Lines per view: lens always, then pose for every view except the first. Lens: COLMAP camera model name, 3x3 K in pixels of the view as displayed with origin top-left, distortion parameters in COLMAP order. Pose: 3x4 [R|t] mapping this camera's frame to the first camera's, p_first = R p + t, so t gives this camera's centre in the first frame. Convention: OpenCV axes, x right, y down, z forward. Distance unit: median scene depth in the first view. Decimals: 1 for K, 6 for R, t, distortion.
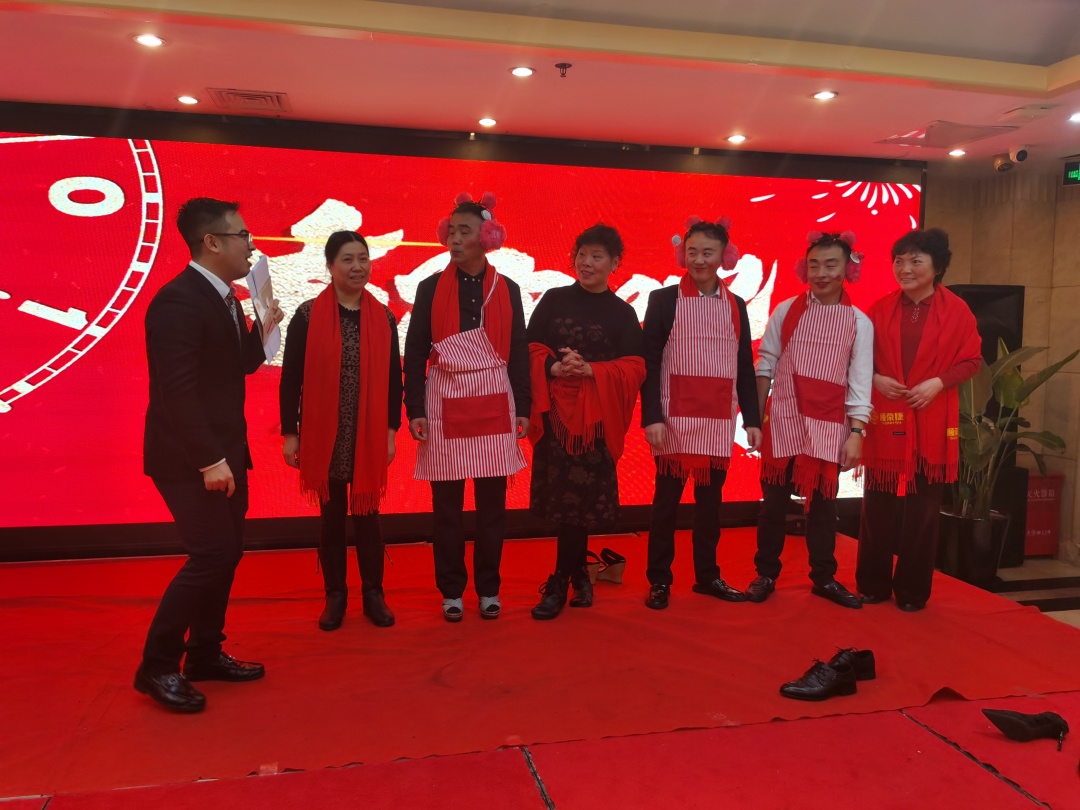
lens RADIAL K [[834.4, 0, 547.2], [0, 834.4, 401.7], [0, 0, 1]] dist [0.054790, -0.088006]
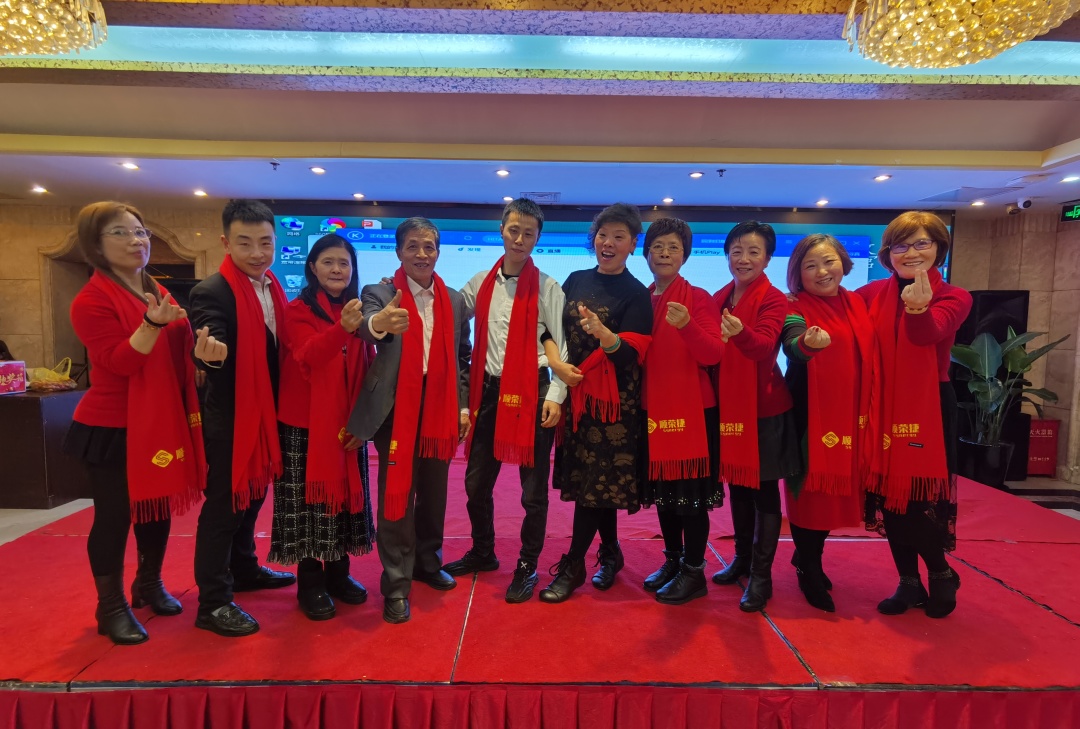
lens RADIAL K [[561.7, 0, 541.6], [0, 561.7, 365.3], [0, 0, 1]] dist [-0.004942, 0.007525]
pose [[0.976417, 0.016446, -0.215267, -0.058390], [-0.017369, 0.999846, -0.002397, 0.011536], [0.215195, 0.006079, 0.976552, -0.157227]]
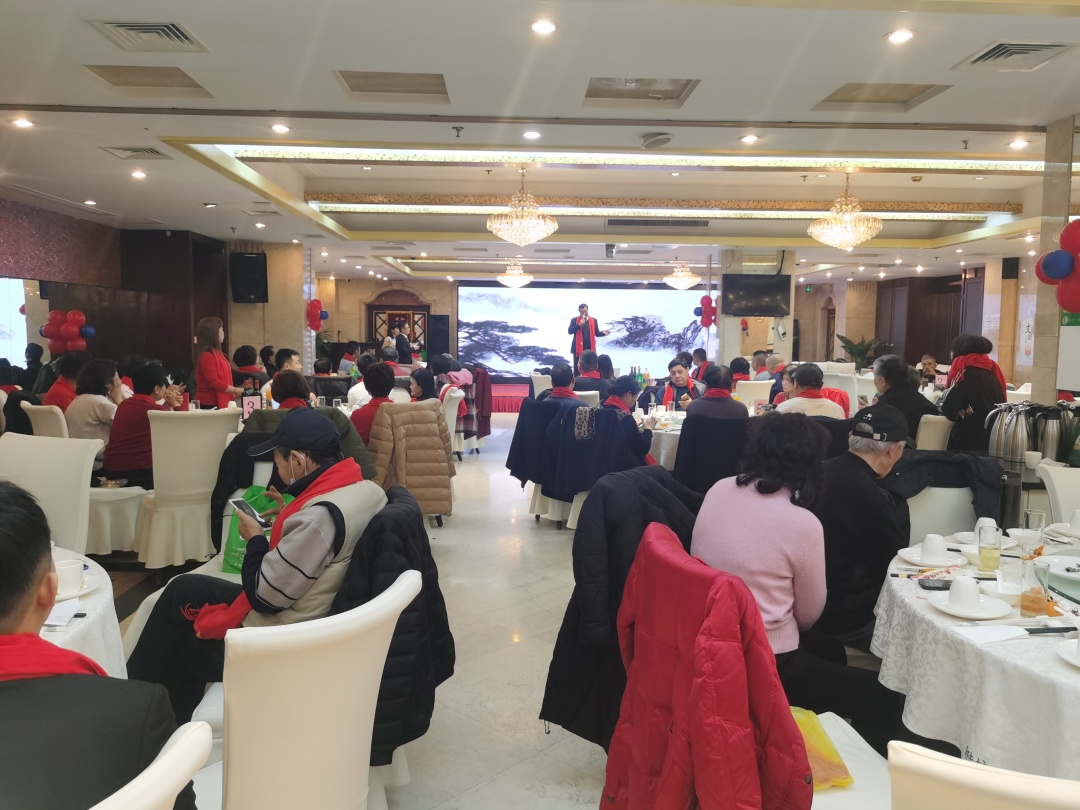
lens RADIAL K [[834.4, 0, 535.5], [0, 834.4, 404.9], [0, 0, 1]] dist [0.054790, -0.088006]
pose [[0.980158, 0.017483, -0.197447, 0.197487], [-0.015110, 0.999794, 0.013515, 0.199173], [0.197643, -0.010263, 0.980220, -2.804301]]
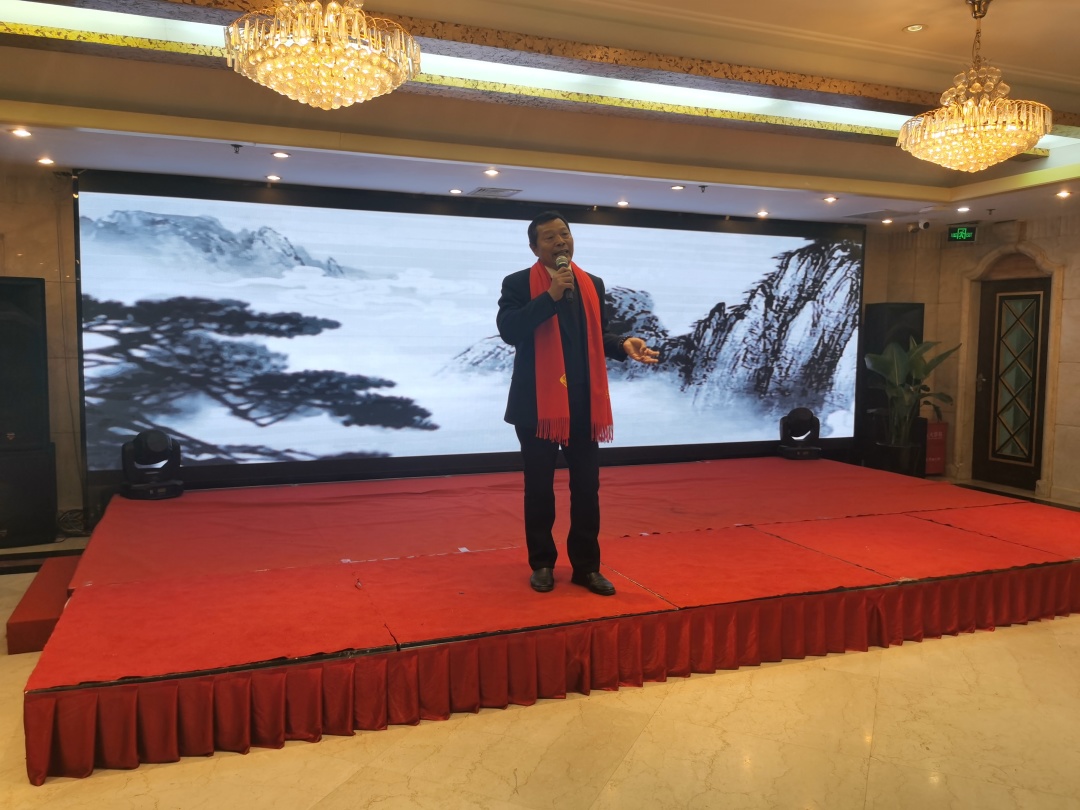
lens RADIAL K [[834.4, 0, 540.4], [0, 834.4, 407.1], [0, 0, 1]] dist [0.054790, -0.088006]
pose [[0.989812, -0.016511, 0.141419, -0.404467], [0.015182, 0.999830, 0.010472, 0.033554], [-0.141568, -0.008218, 0.989894, -0.505668]]
